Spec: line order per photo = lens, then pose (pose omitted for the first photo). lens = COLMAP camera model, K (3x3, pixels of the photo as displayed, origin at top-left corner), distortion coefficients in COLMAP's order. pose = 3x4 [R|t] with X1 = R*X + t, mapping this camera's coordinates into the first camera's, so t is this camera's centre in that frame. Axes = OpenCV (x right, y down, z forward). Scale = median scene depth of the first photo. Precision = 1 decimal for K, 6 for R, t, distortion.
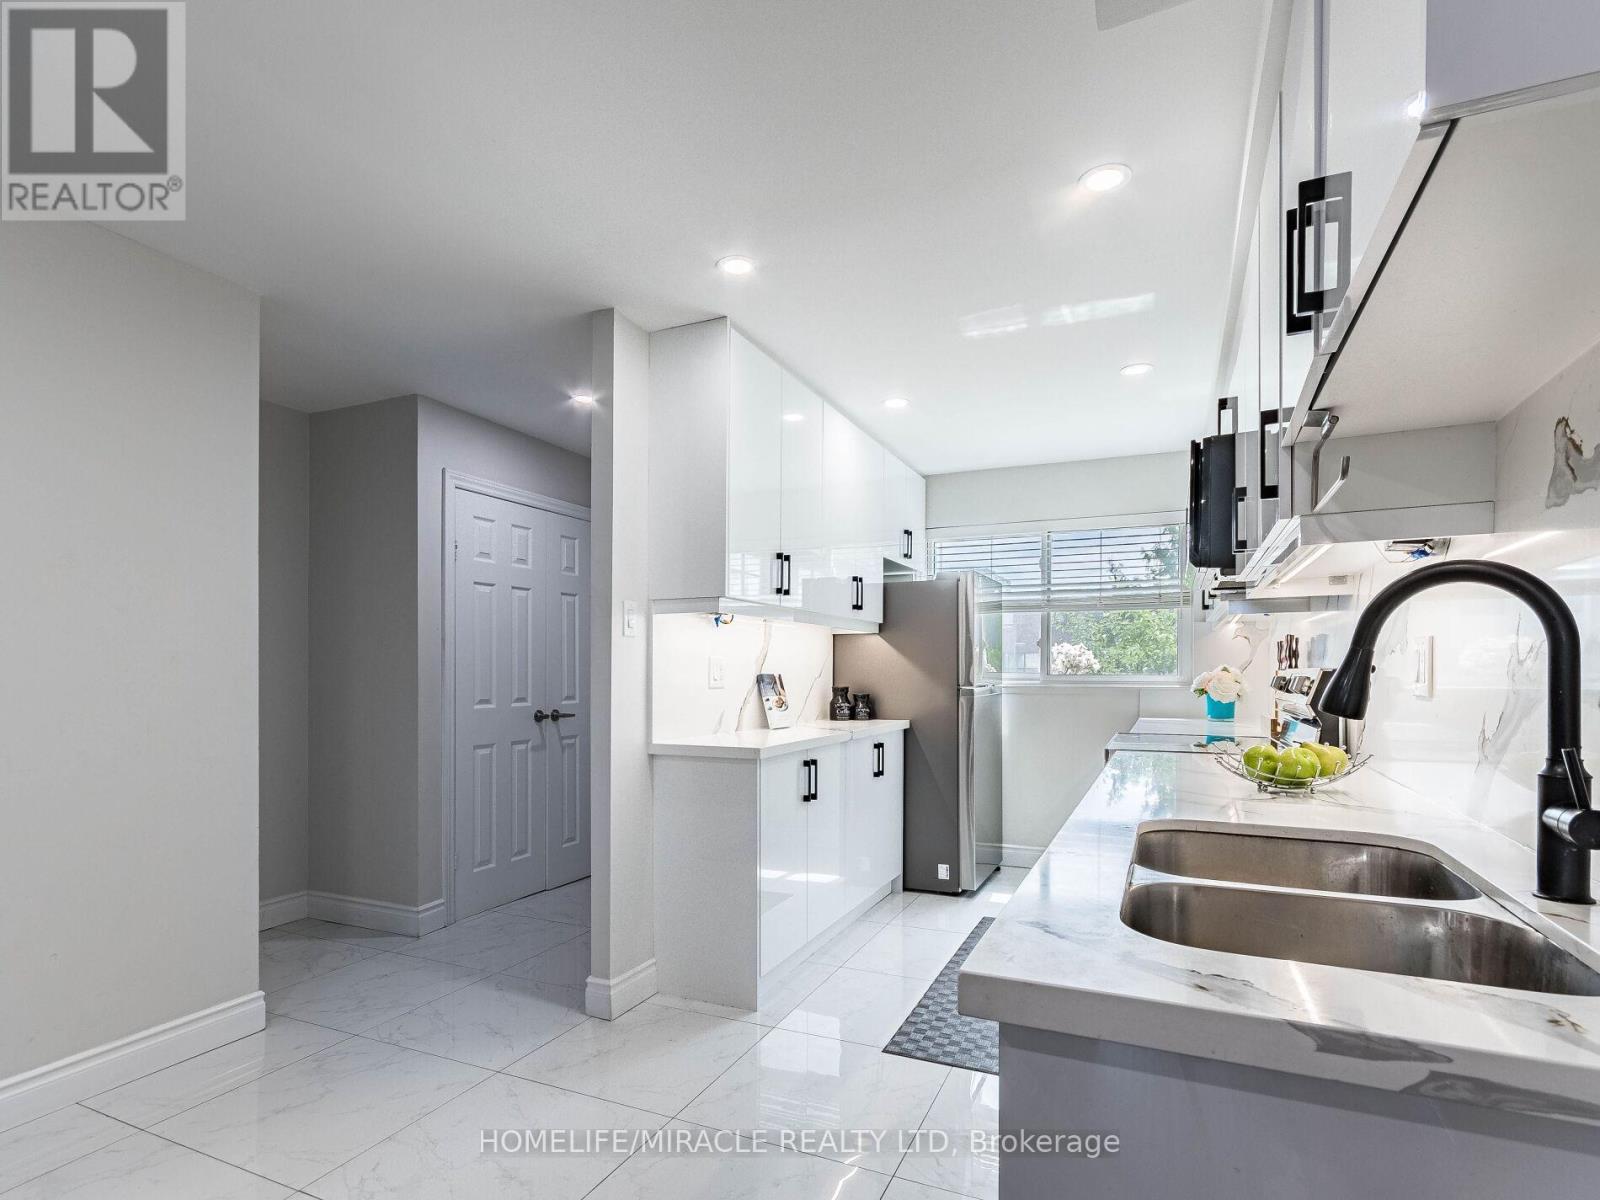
lens RADIAL K [[819.8, 0, 803.4], [0, 819.8, 653.6], [0, 0, 1]] dist [-0.000556, 0.007278]
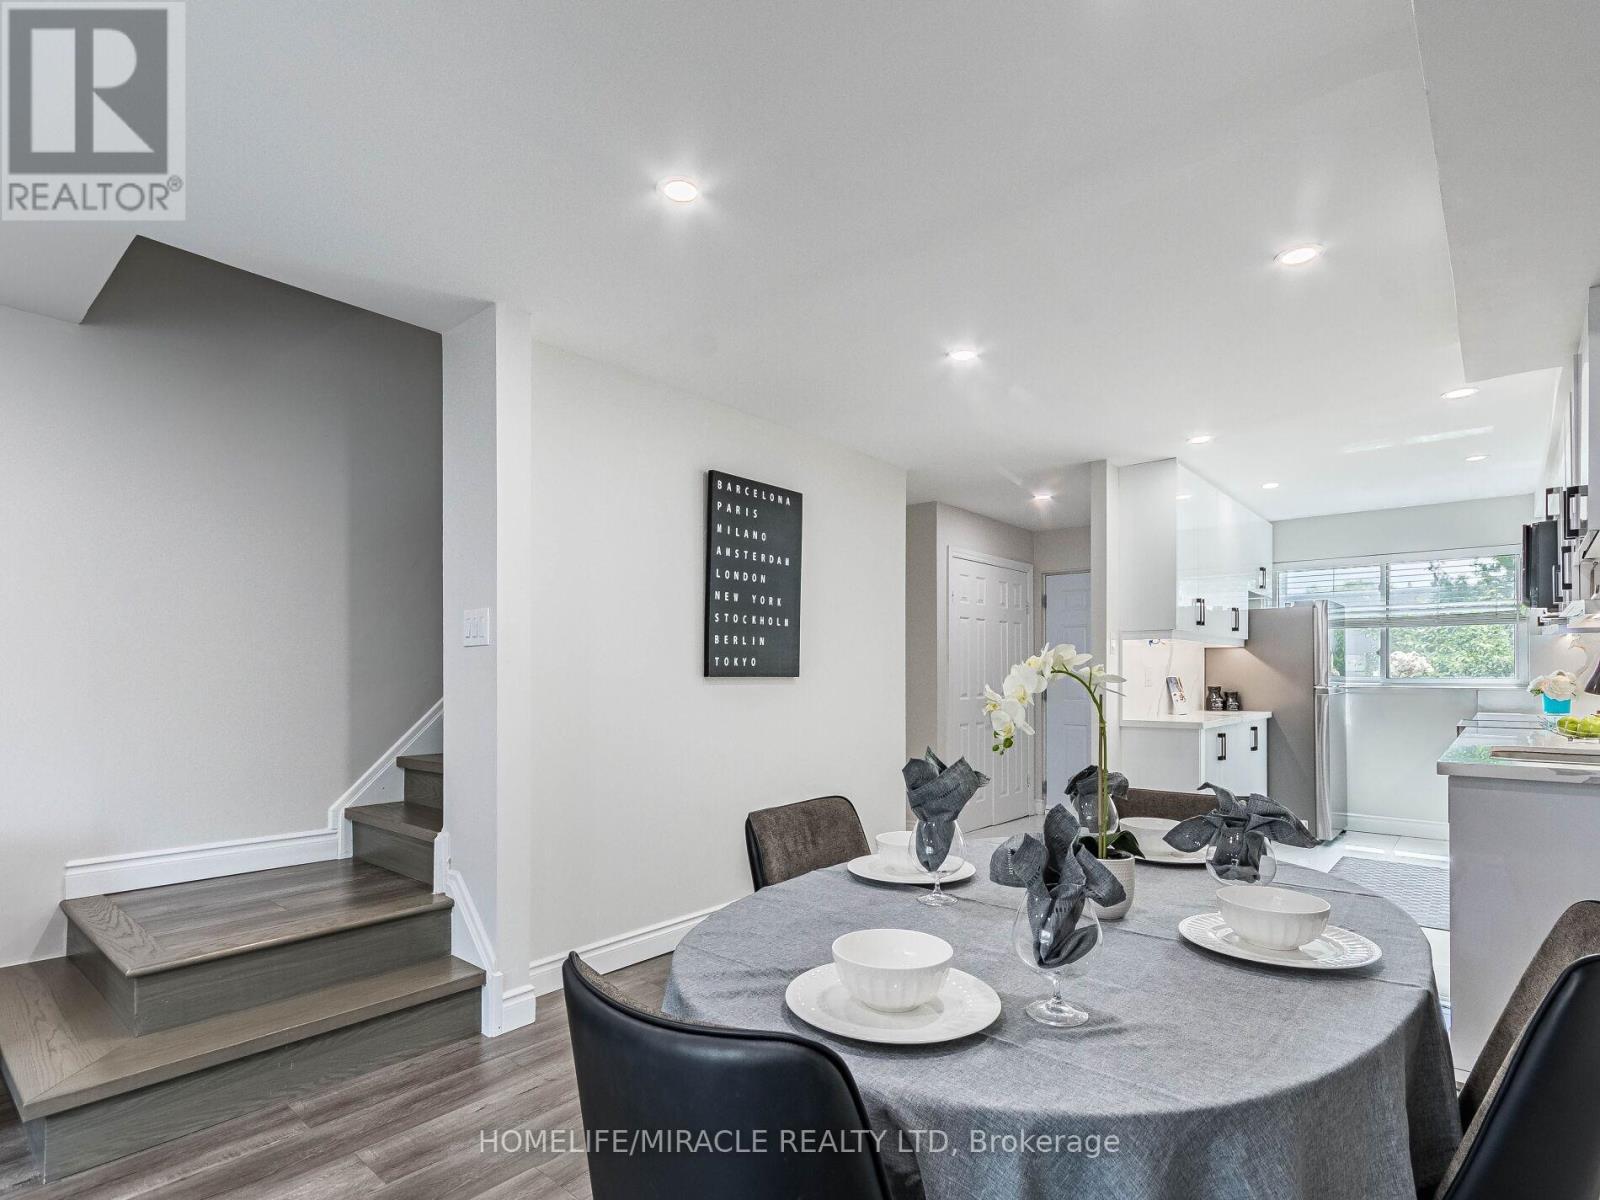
lens RADIAL K [[819.8, 0, 803.4], [0, 819.8, 653.6], [0, 0, 1]] dist [-0.000556, 0.007278]
pose [[0.959329, -0.007662, -0.282186, -0.238256], [0.006374, 0.999965, -0.005481, -0.011641], [0.282218, 0.003460, 0.959344, -0.529084]]
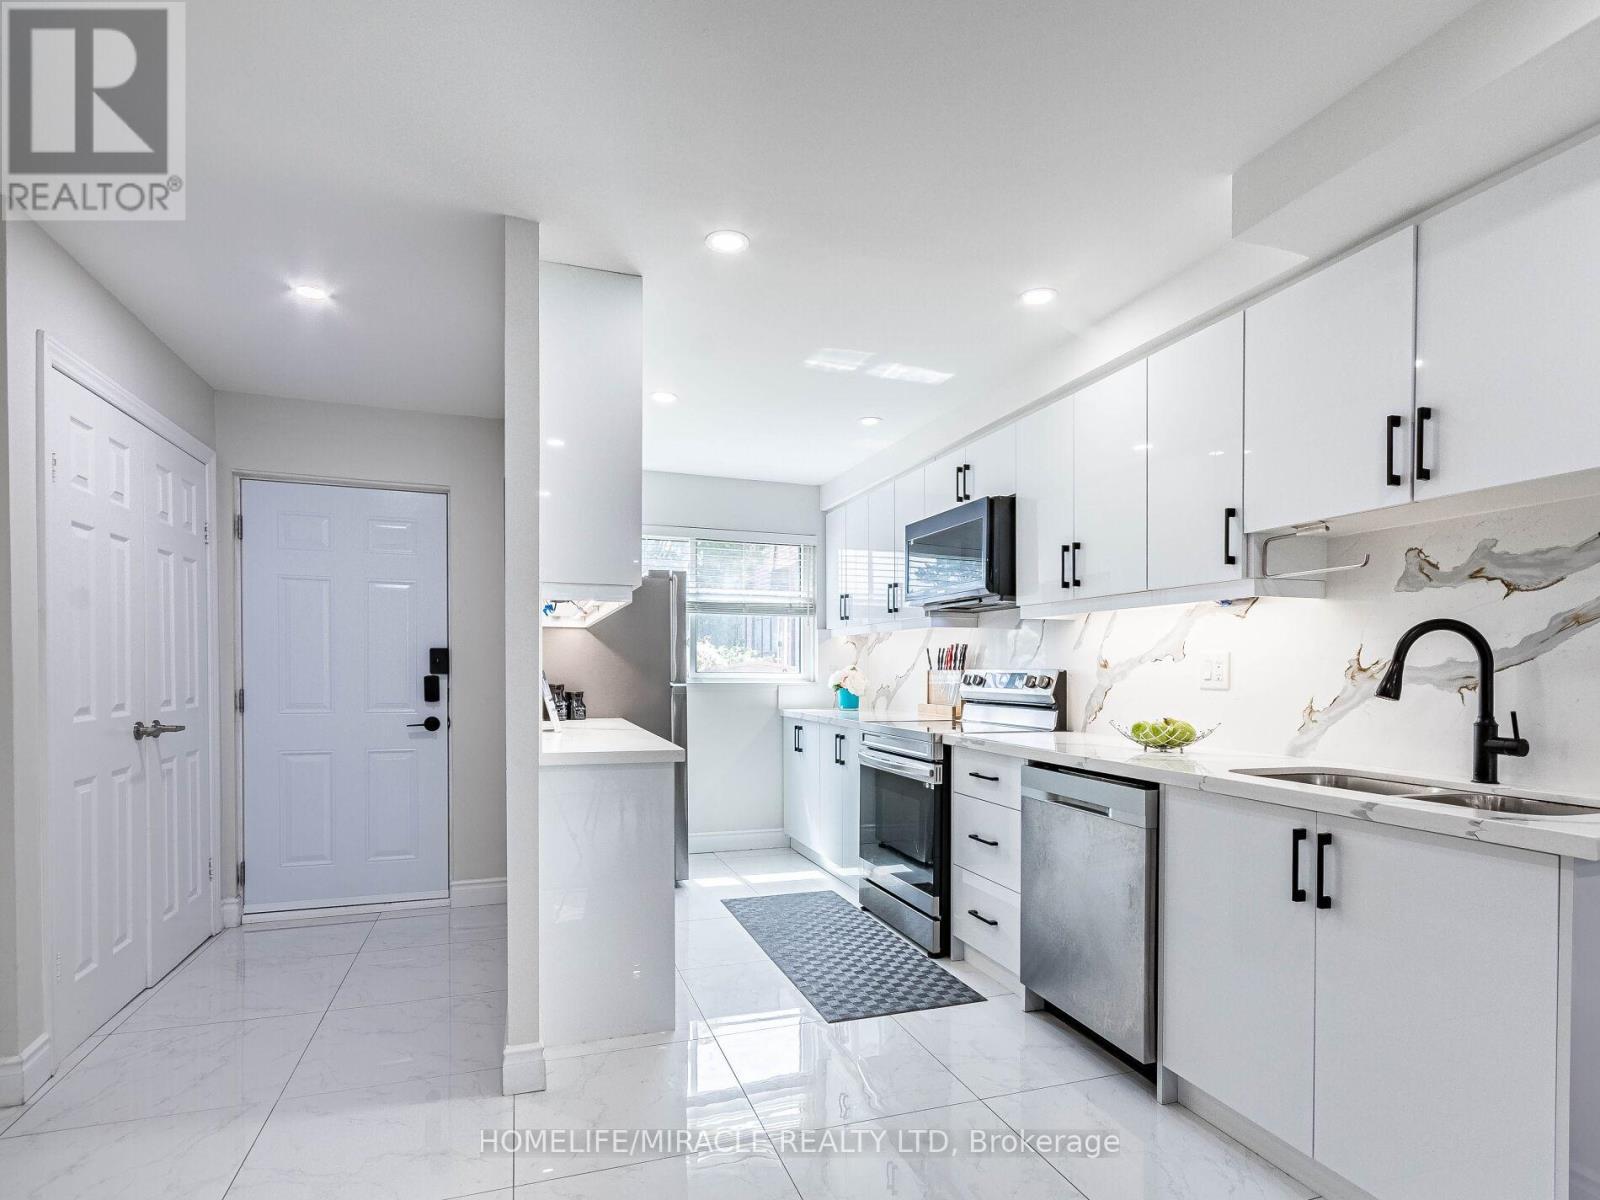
lens RADIAL K [[823.3, 0, 801.3], [0, 823.3, 659.8], [0, 0, 1]] dist [0.006406, 0.001711]
pose [[0.728093, 0.015047, 0.685313, -0.411460], [-0.023995, 0.999706, 0.003543, 0.003248], [-0.685058, -0.019024, 0.728240, 0.148213]]
